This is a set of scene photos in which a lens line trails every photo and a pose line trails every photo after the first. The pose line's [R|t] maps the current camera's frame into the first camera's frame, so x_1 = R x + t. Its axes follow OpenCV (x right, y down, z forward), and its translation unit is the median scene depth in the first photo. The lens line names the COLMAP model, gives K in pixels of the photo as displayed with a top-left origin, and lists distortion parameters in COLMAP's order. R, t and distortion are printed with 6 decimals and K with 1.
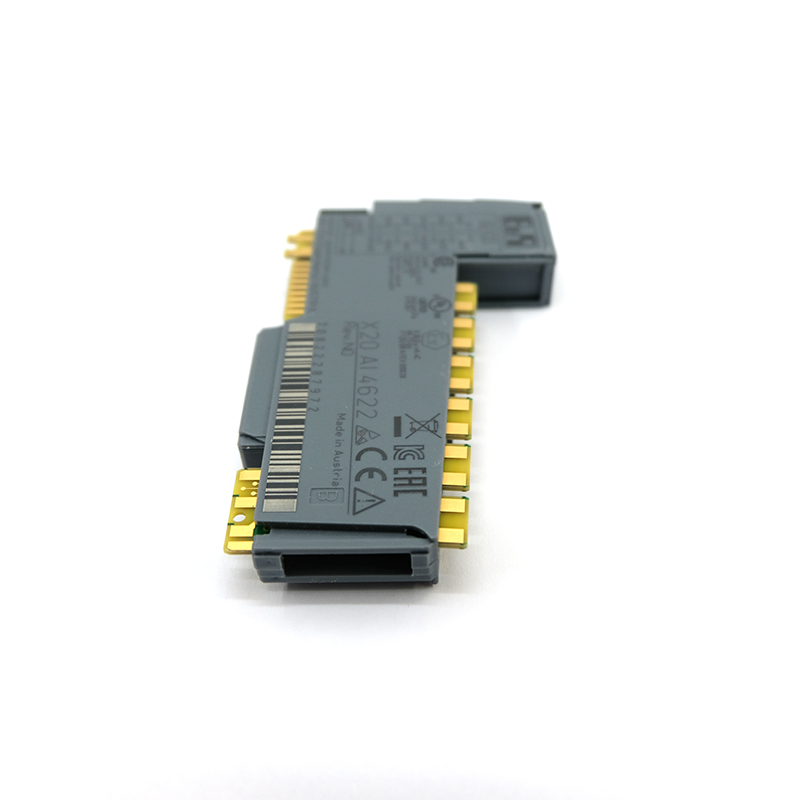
lens RADIAL K [[871.9, 0, 394.8], [0, 871.9, 395.7], [0, 0, 1]] dist [-0.032655, 0.000000]
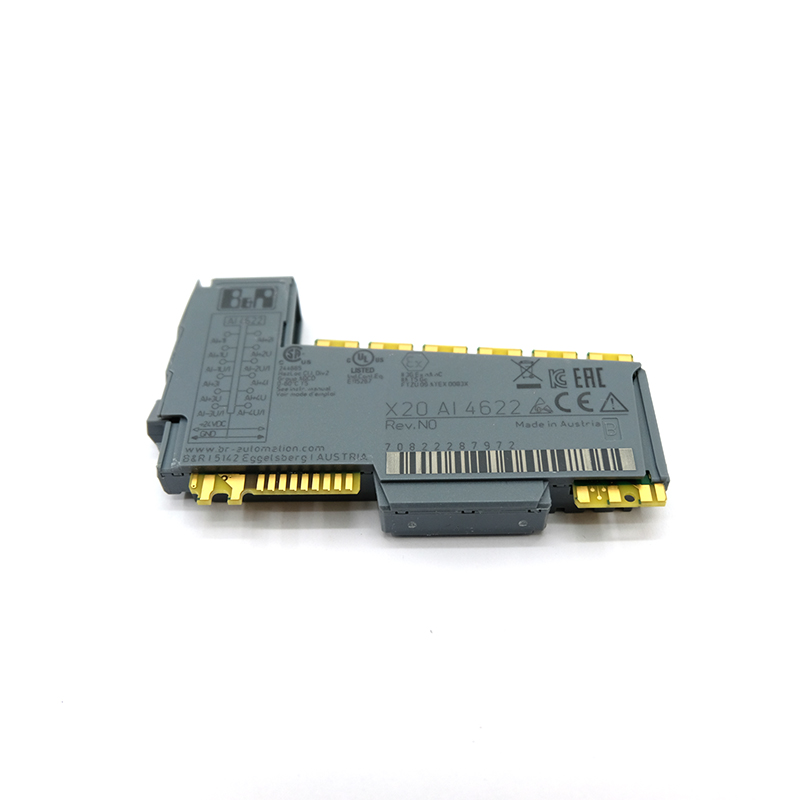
lens RADIAL K [[871.9, 0, 399.2], [0, 871.9, 402.5], [0, 0, 1]] dist [-0.032655, 0.000000]
pose [[-0.000258, -0.767652, 0.640867, -0.724687], [0.698612, 0.458403, 0.549371, -0.683248], [-0.715501, 0.447858, 0.536173, 0.457338]]
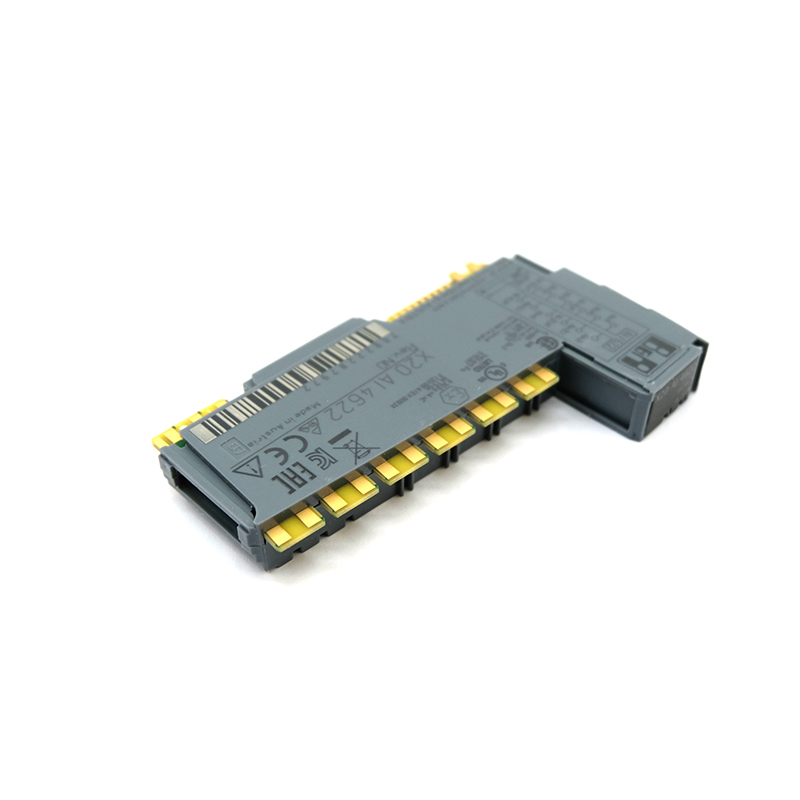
lens RADIAL K [[871.9, 0, 399.4], [0, 871.9, 401.7], [0, 0, 1]] dist [-0.032655, 0.000000]
pose [[0.713027, 0.480139, -0.510939, 0.537949], [-0.489233, 0.862713, 0.127972, -0.161305], [0.502238, 0.158720, 0.850038, 0.111287]]
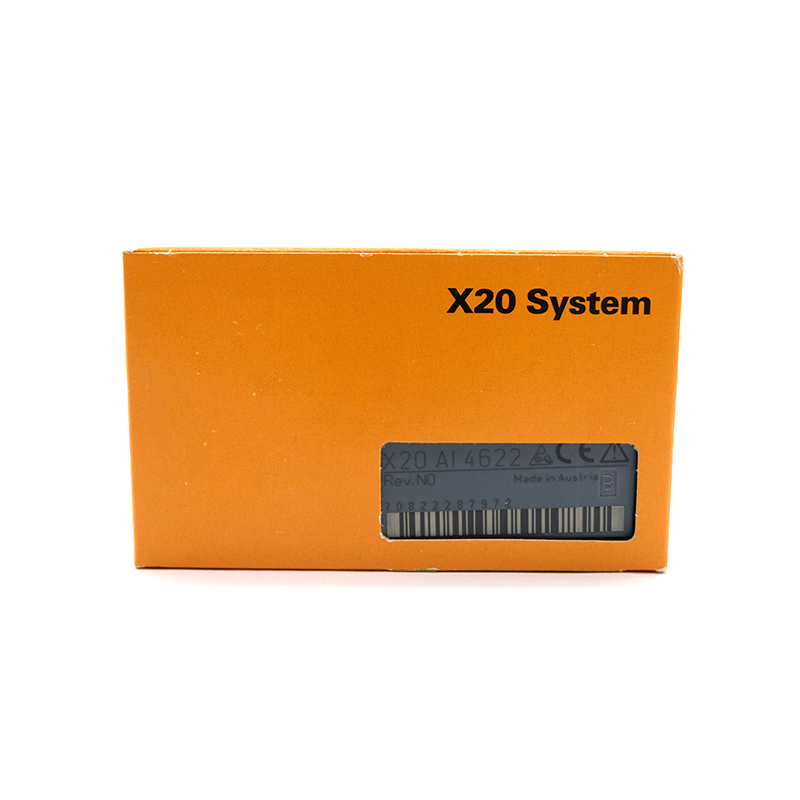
lens RADIAL K [[871.7, 0, 402.8], [0, 871.7, 398.6], [0, 0, 1]] dist [-0.010862, 0.000000]
pose [[-0.031885, -0.988602, -0.147136, 0.203018], [0.677750, -0.129582, 0.723784, -0.839663], [-0.734601, -0.076644, 0.674157, 0.325650]]
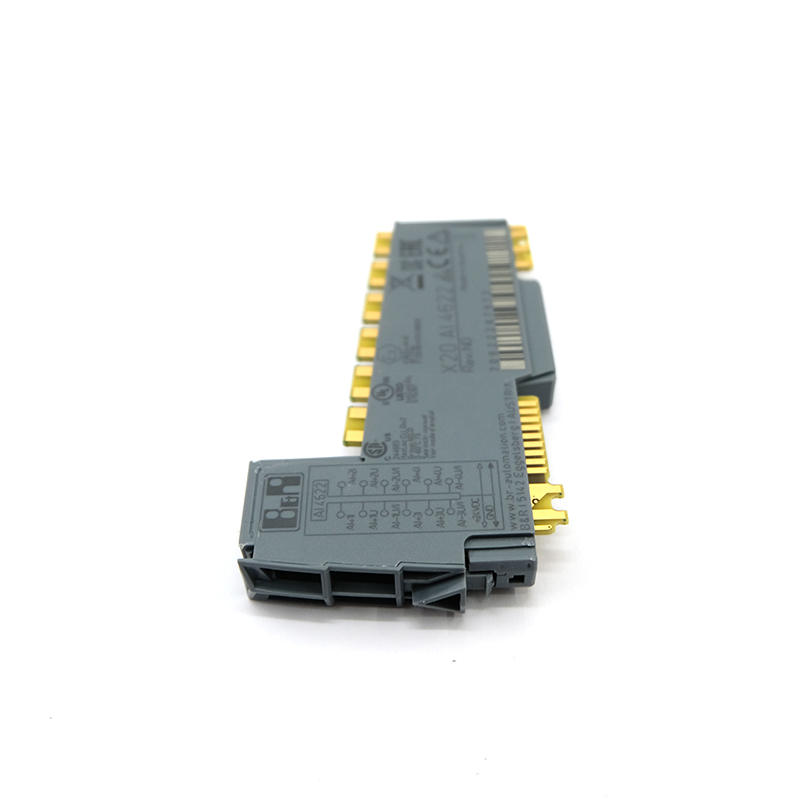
lens RADIAL K [[871.7, 0, 402.9], [0, 871.7, 398.6], [0, 0, 1]] dist [-0.010862, 0.000000]
pose [[-0.997826, 0.052614, 0.039685, -0.012504], [0.039273, -0.008843, 0.999189, -1.216197], [0.052923, 0.998576, 0.006757, 1.082356]]
